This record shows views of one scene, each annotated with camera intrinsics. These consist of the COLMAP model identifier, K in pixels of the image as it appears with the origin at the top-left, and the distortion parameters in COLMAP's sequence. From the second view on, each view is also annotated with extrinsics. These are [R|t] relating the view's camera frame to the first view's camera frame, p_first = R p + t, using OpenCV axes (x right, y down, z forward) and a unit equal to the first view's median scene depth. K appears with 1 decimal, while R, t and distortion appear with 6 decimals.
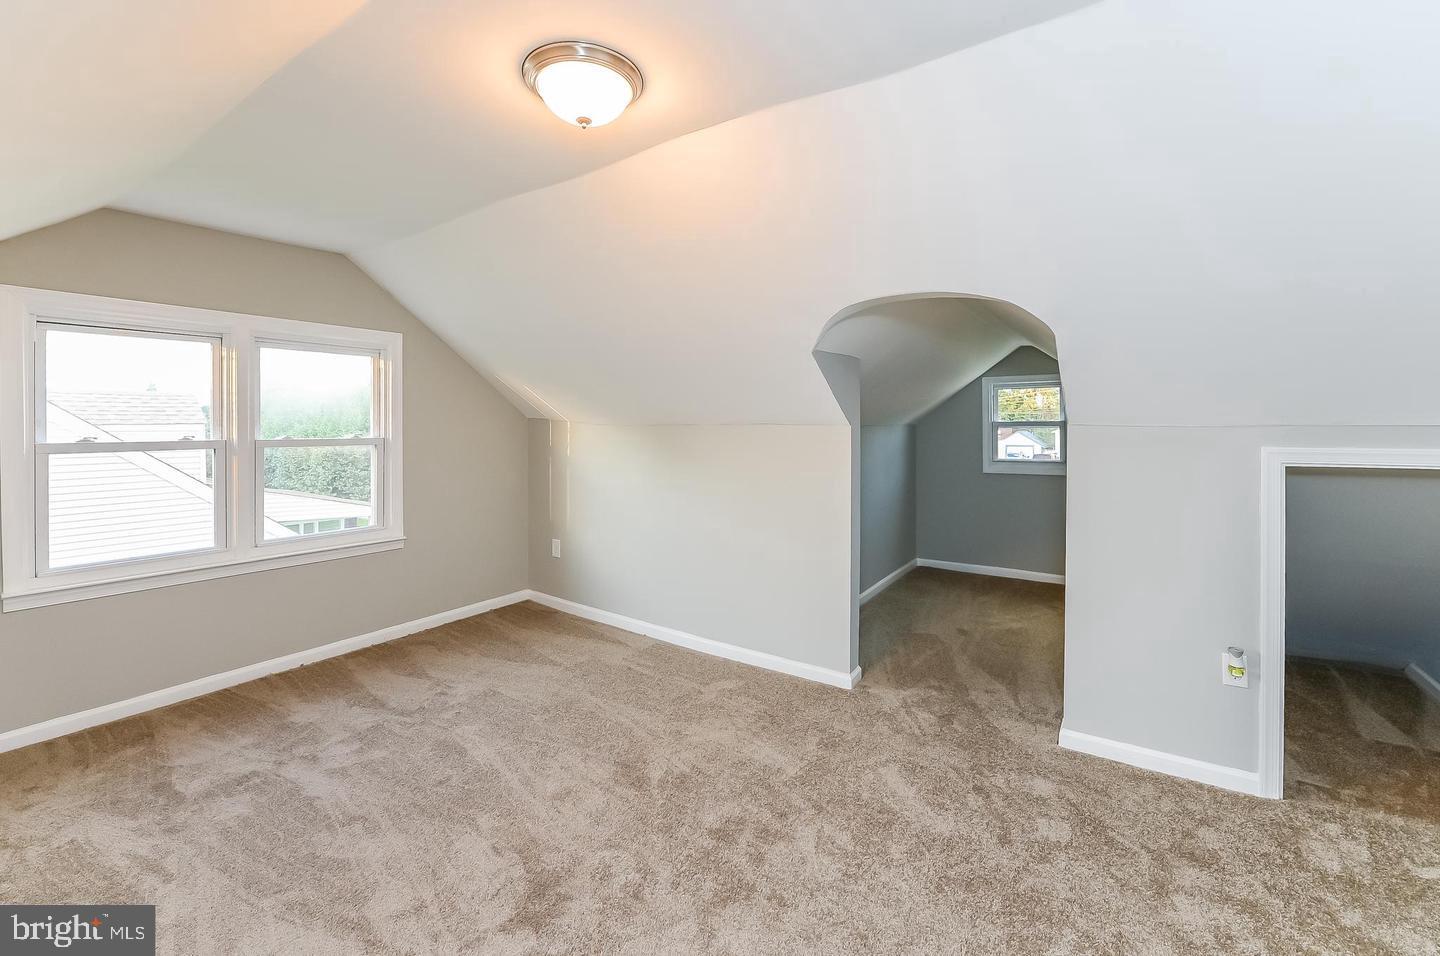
lens RADIAL K [[591.8, 0, 715.5], [0, 591.8, 466.8], [0, 0, 1]] dist [-0.002196, -0.000354]
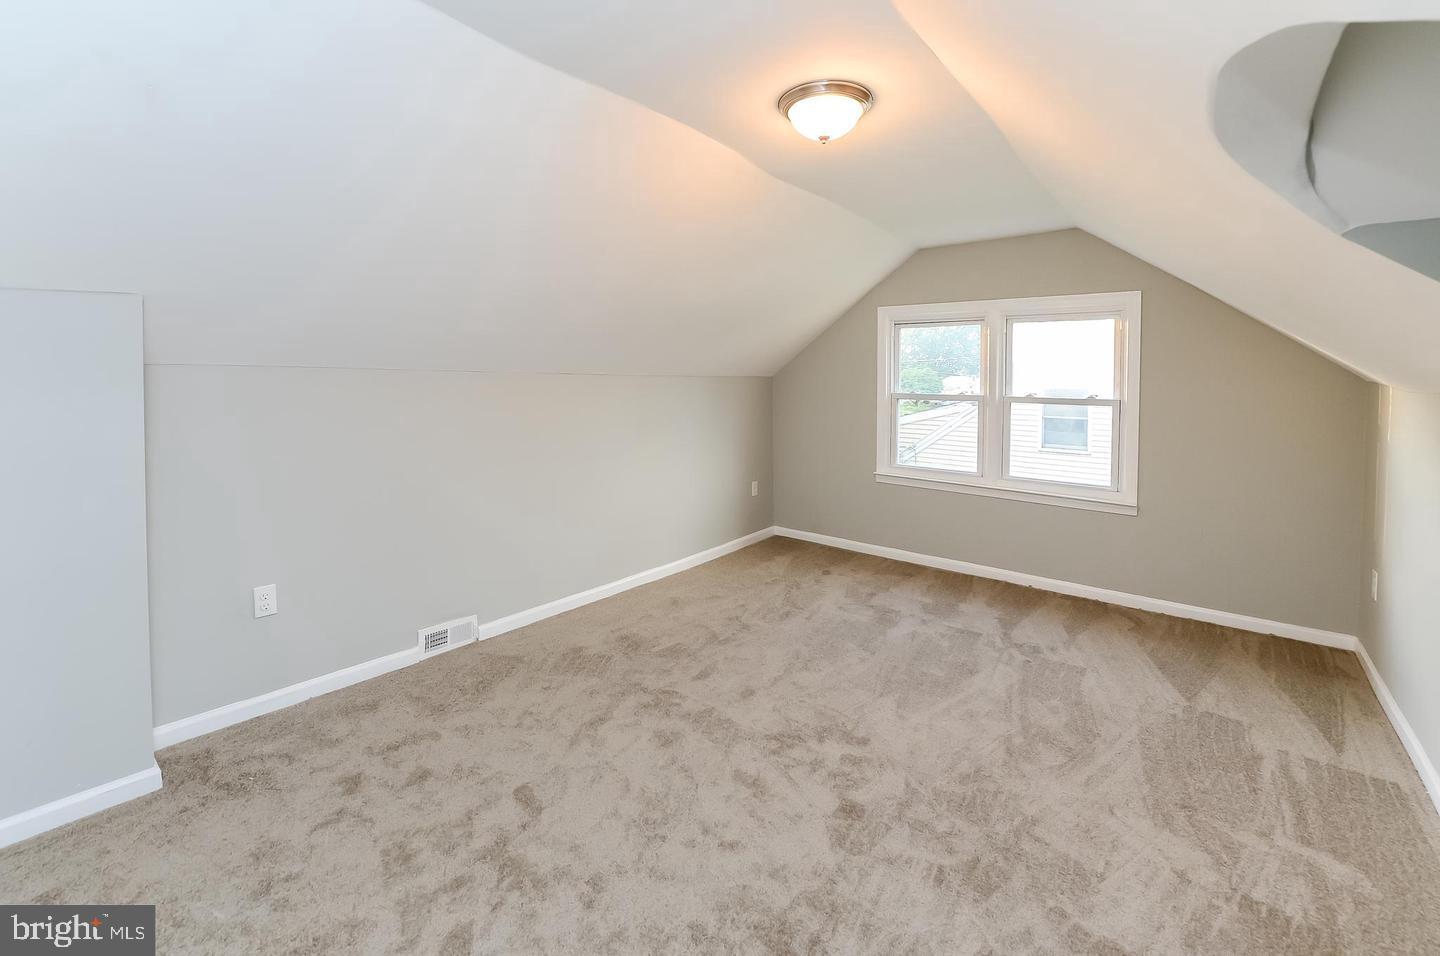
lens RADIAL K [[591.8, 0, 715.5], [0, 591.8, 466.8], [0, 0, 1]] dist [-0.002196, -0.000354]
pose [[-0.047846, 0.149246, -0.987642, 0.494533], [-0.086800, 0.984413, 0.152963, -0.032085], [0.995076, 0.093046, -0.034146, 0.382938]]
